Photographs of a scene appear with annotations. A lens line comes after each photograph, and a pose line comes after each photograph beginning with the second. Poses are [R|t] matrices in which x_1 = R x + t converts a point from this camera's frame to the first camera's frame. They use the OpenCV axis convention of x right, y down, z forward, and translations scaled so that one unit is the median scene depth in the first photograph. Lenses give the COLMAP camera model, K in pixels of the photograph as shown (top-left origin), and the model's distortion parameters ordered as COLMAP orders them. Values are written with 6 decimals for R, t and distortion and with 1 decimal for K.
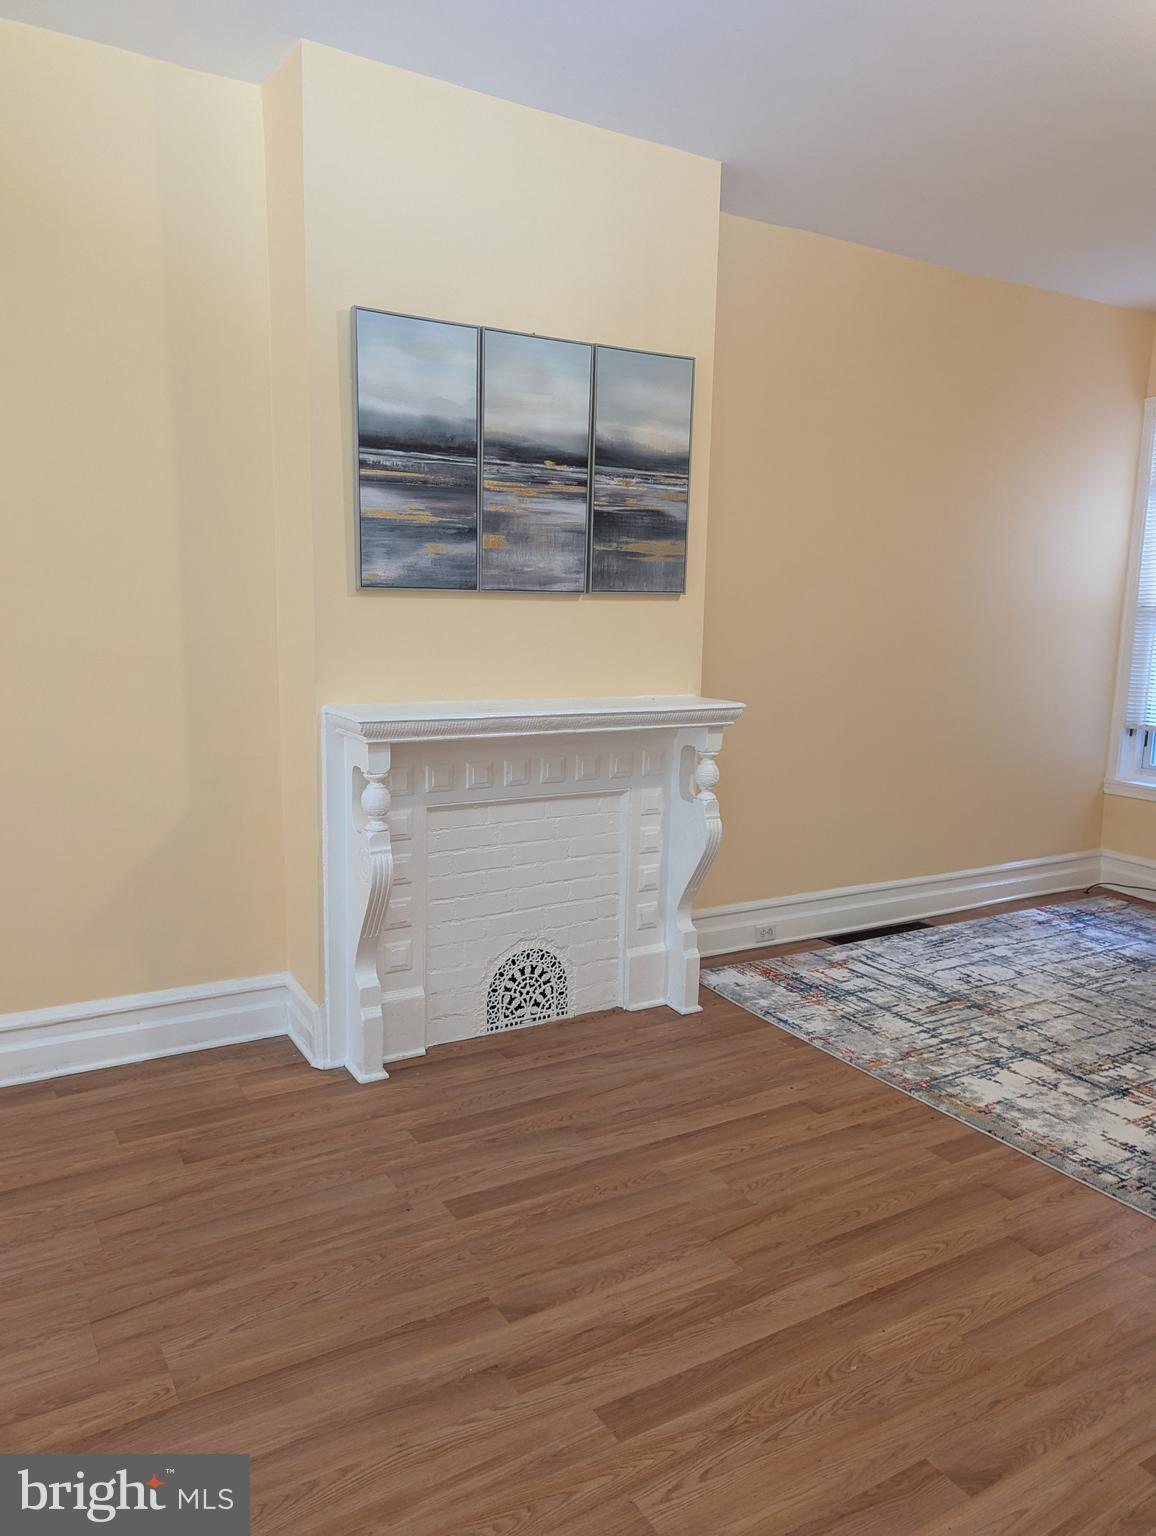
lens RADIAL K [[1073.8, 0, 575.6], [0, 1073.8, 767.0], [0, 0, 1]] dist [0.072567, -0.061390]
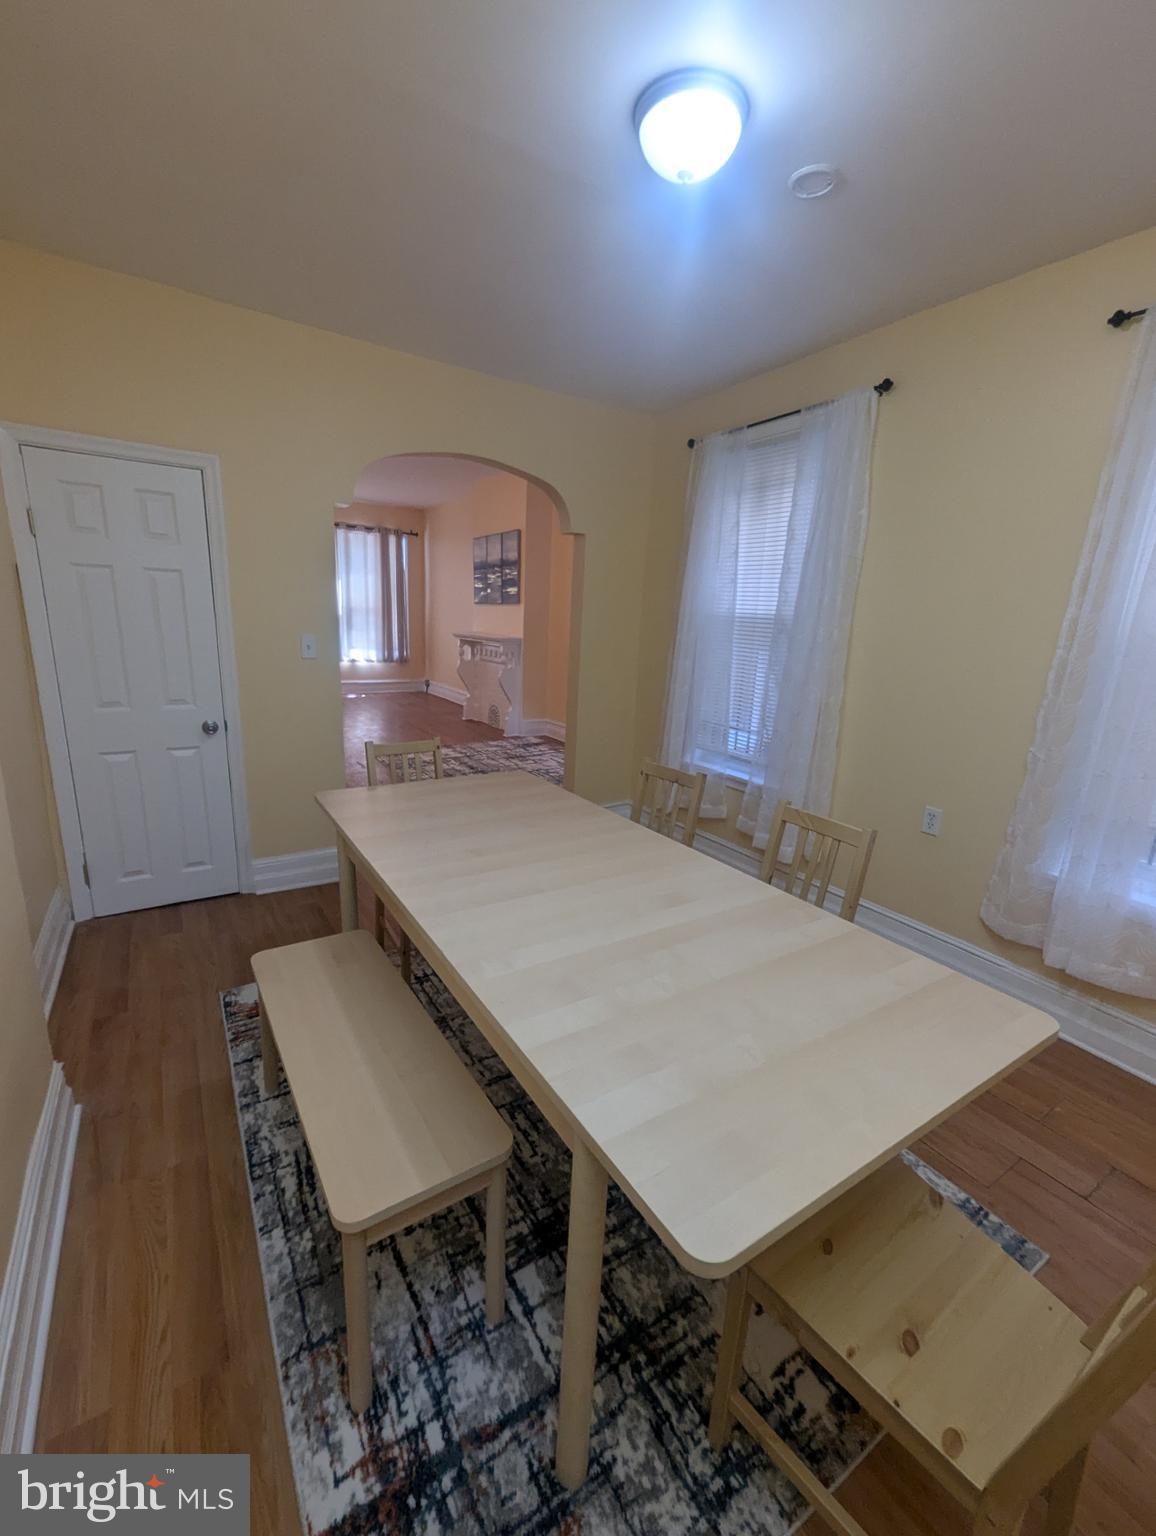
lens RADIAL K [[639.6, 0, 571.3], [0, 639.6, 772.3], [0, 0, 1]] dist [-0.000155, -0.000199]
pose [[0.026371, 0.220499, -0.975031, 2.234837], [-0.188776, 0.958919, 0.211750, -0.122877], [0.981666, 0.178478, 0.066912, 1.220393]]
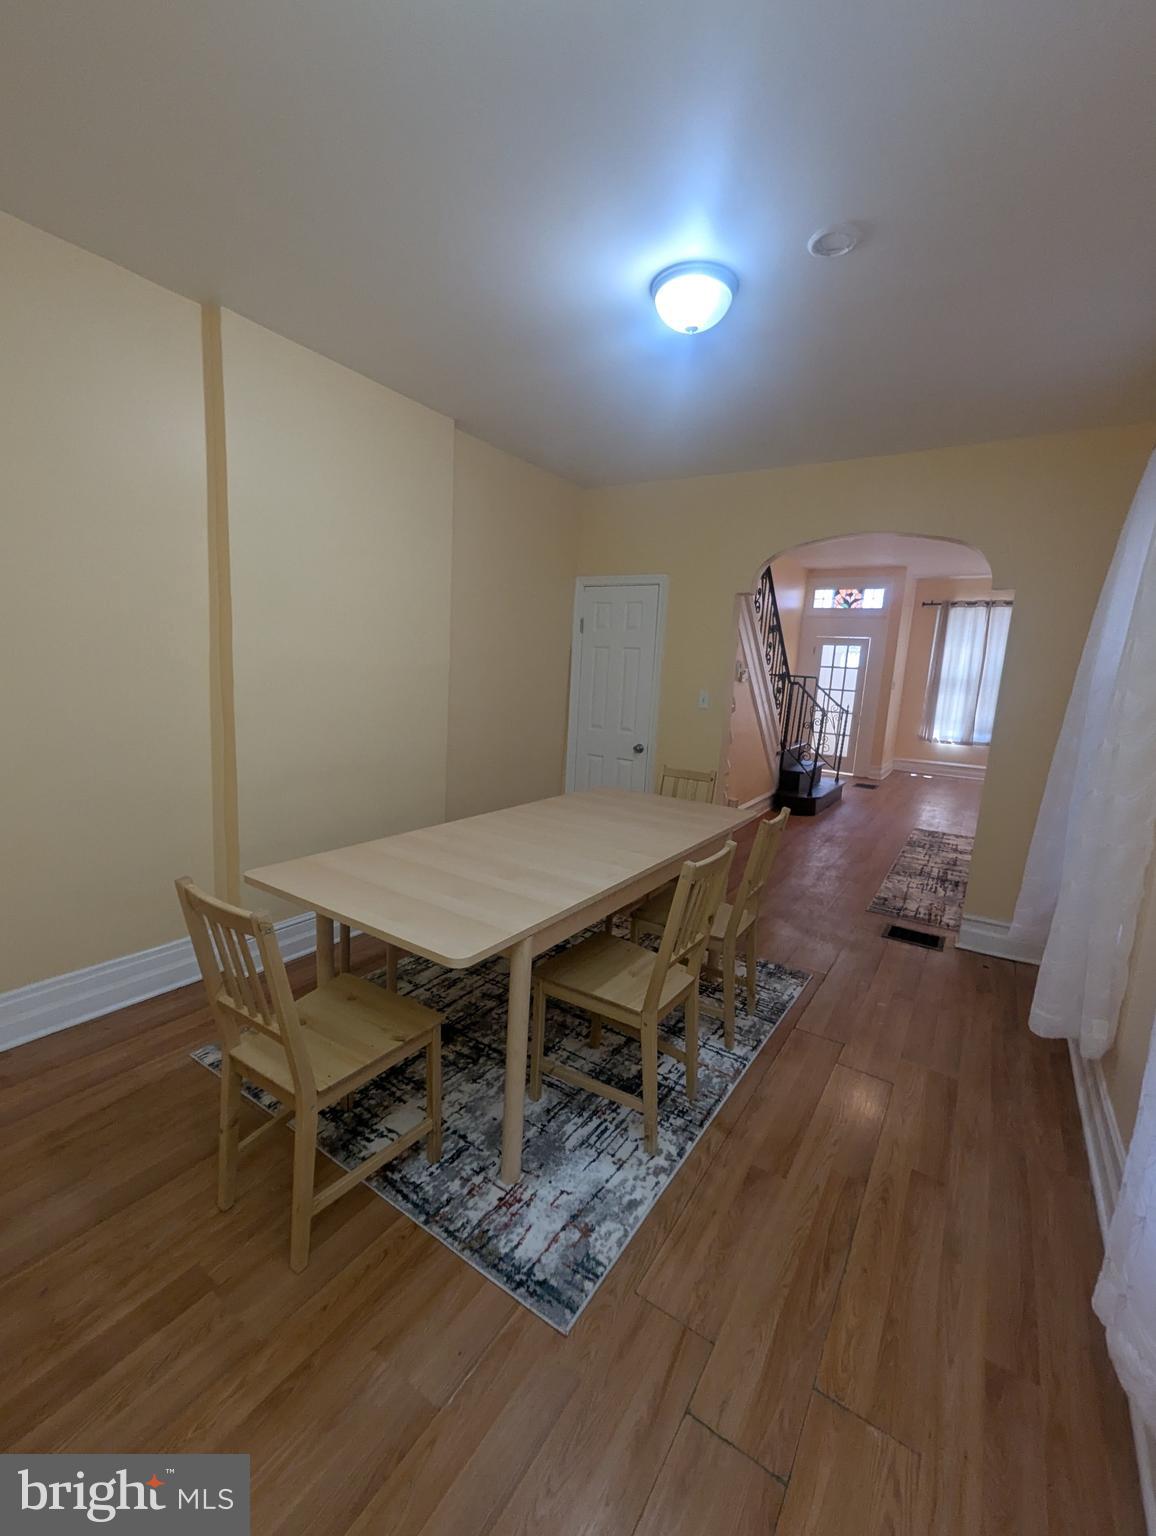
lens RADIAL K [[639.6, 0, 570.8], [0, 639.6, 771.4], [0, 0, 1]] dist [-0.000155, -0.000199]
pose [[-0.902406, 0.001787, -0.430882, 2.059217], [-0.134389, 0.948943, 0.285389, -0.213681], [0.409393, 0.315443, -0.856092, 1.848768]]
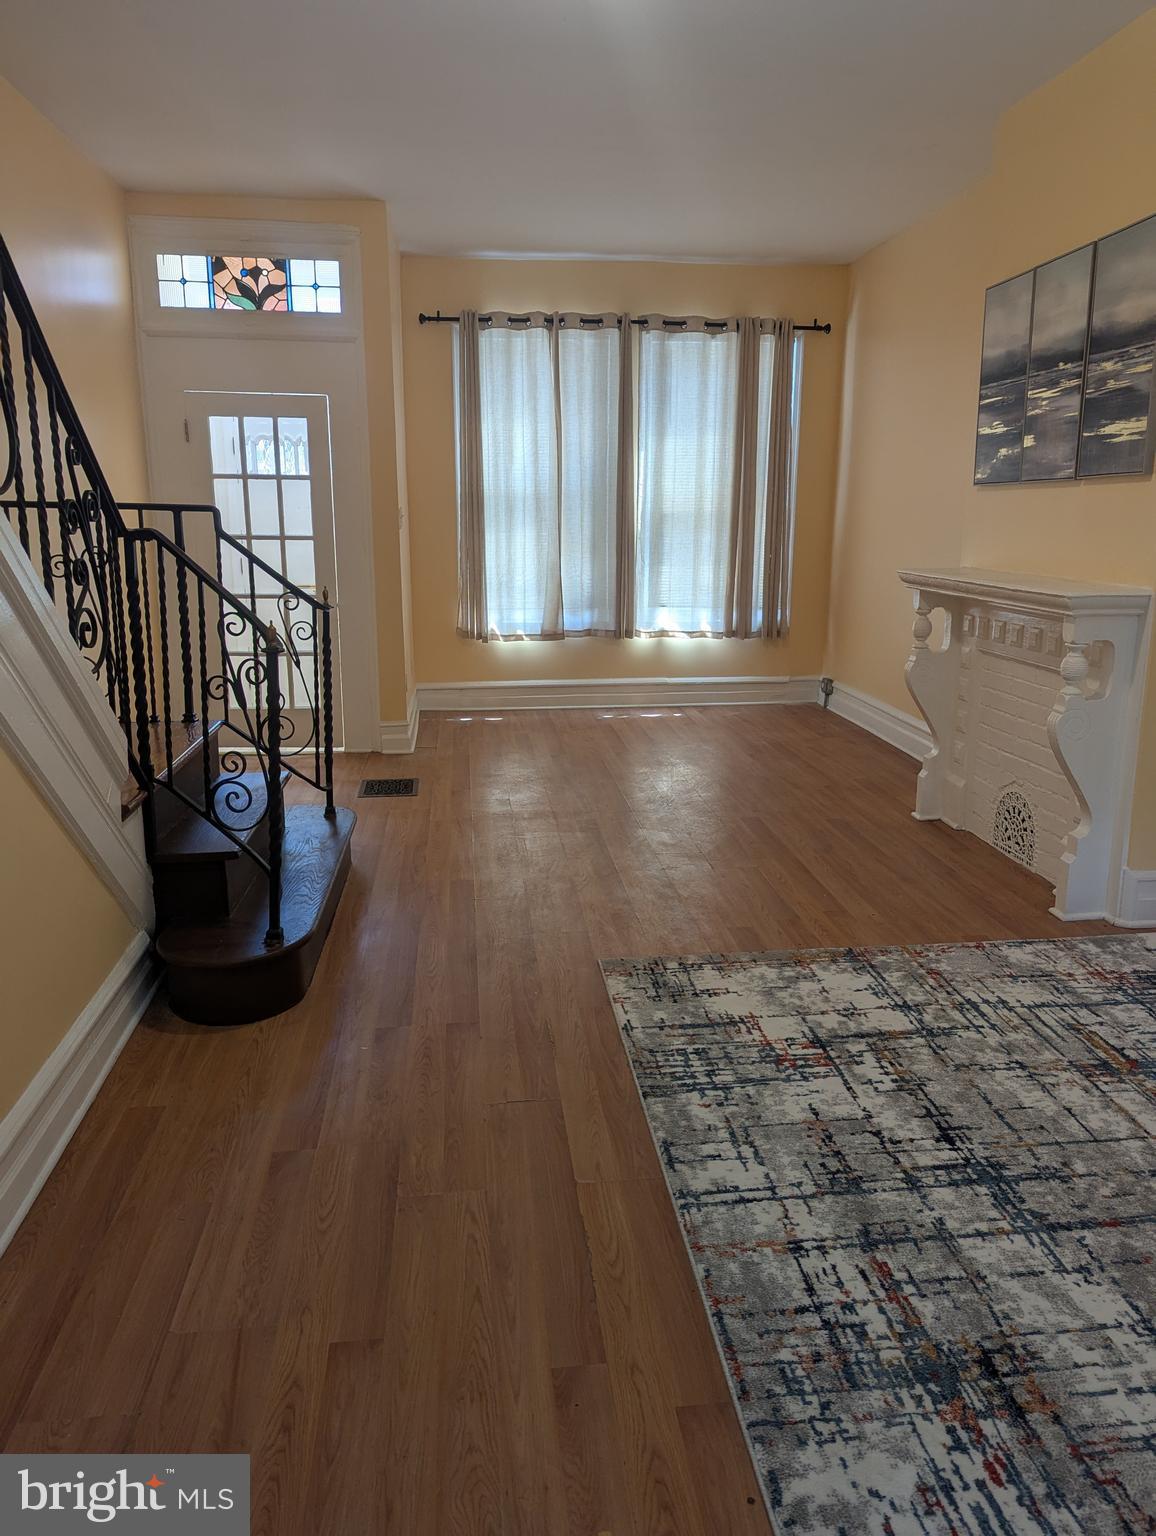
lens RADIAL K [[1073.8, 0, 576.1], [0, 1073.8, 748.2], [0, 0, 1]] dist [0.072567, -0.061390]
pose [[-0.424092, 0.175076, -0.888535, 1.267594], [-0.145045, 0.955339, 0.257468, -0.116695], [0.893928, 0.238068, -0.379758, 1.067165]]
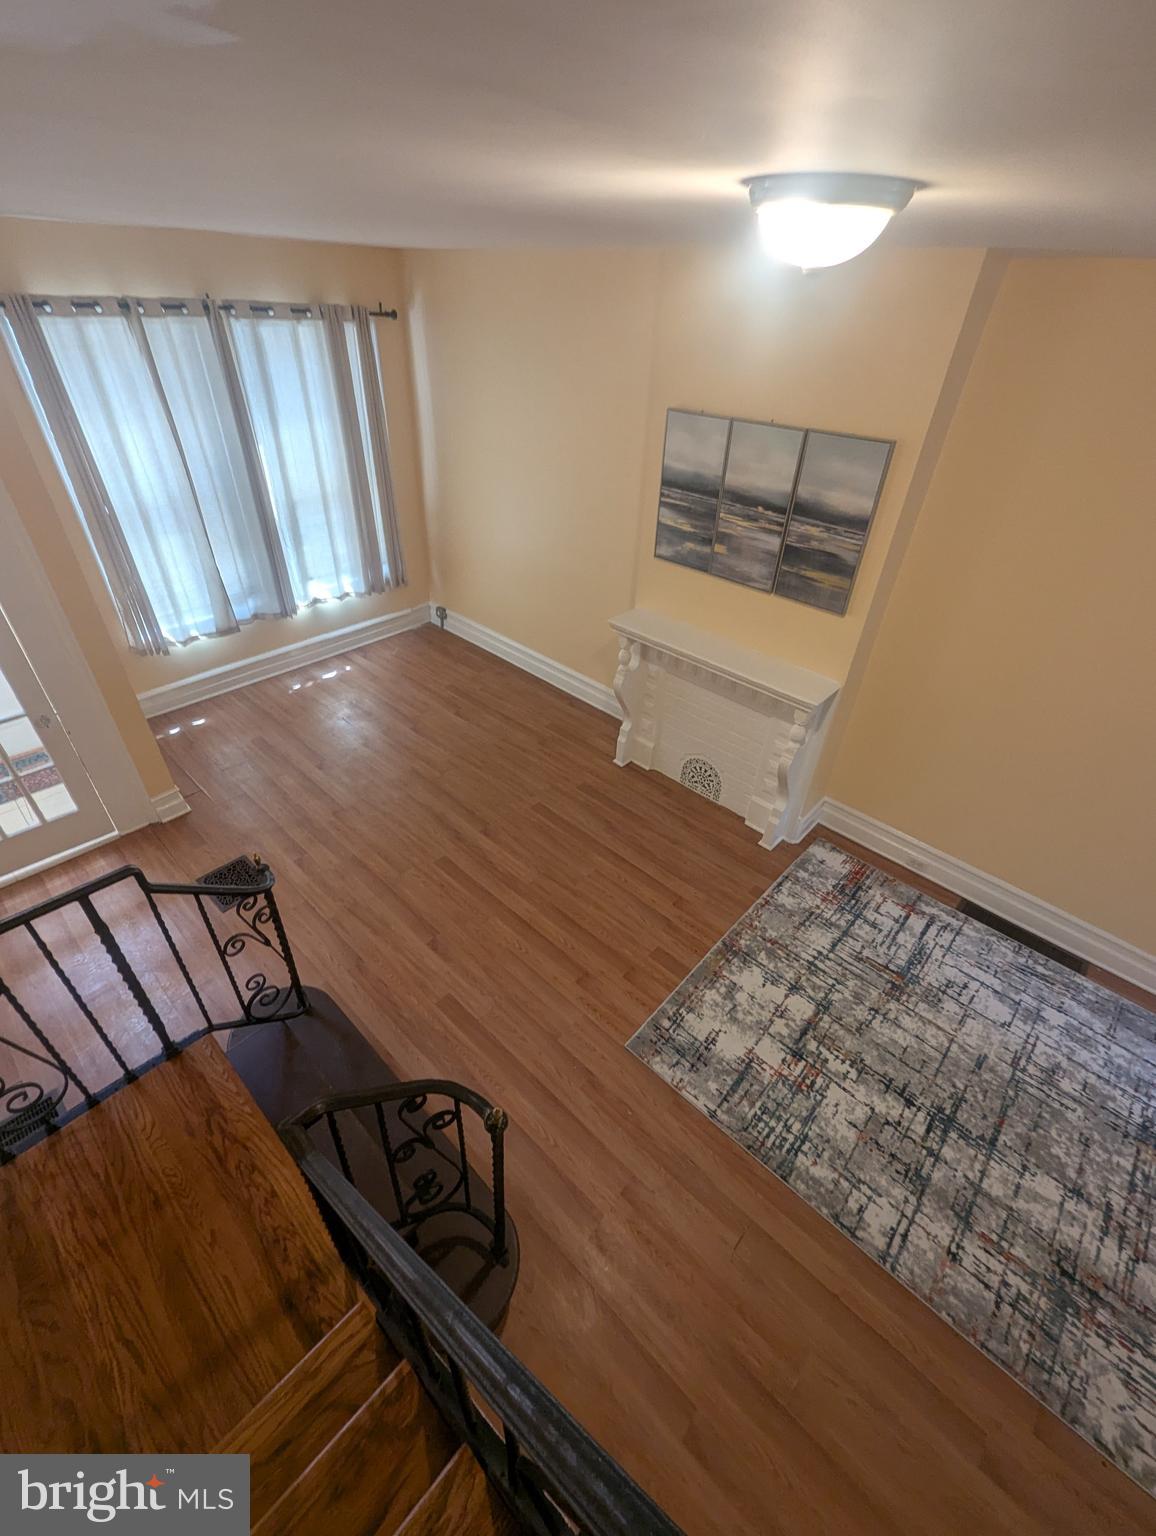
lens RADIAL K [[639.6, 0, 573.4], [0, 639.6, 771.3], [0, 0, 1]] dist [-0.000155, -0.000199]
pose [[0.272877, 0.568779, -0.775905, 0.845506], [-0.175684, 0.822412, 0.541085, -0.420601], [0.945872, -0.011336, 0.324343, 0.425077]]
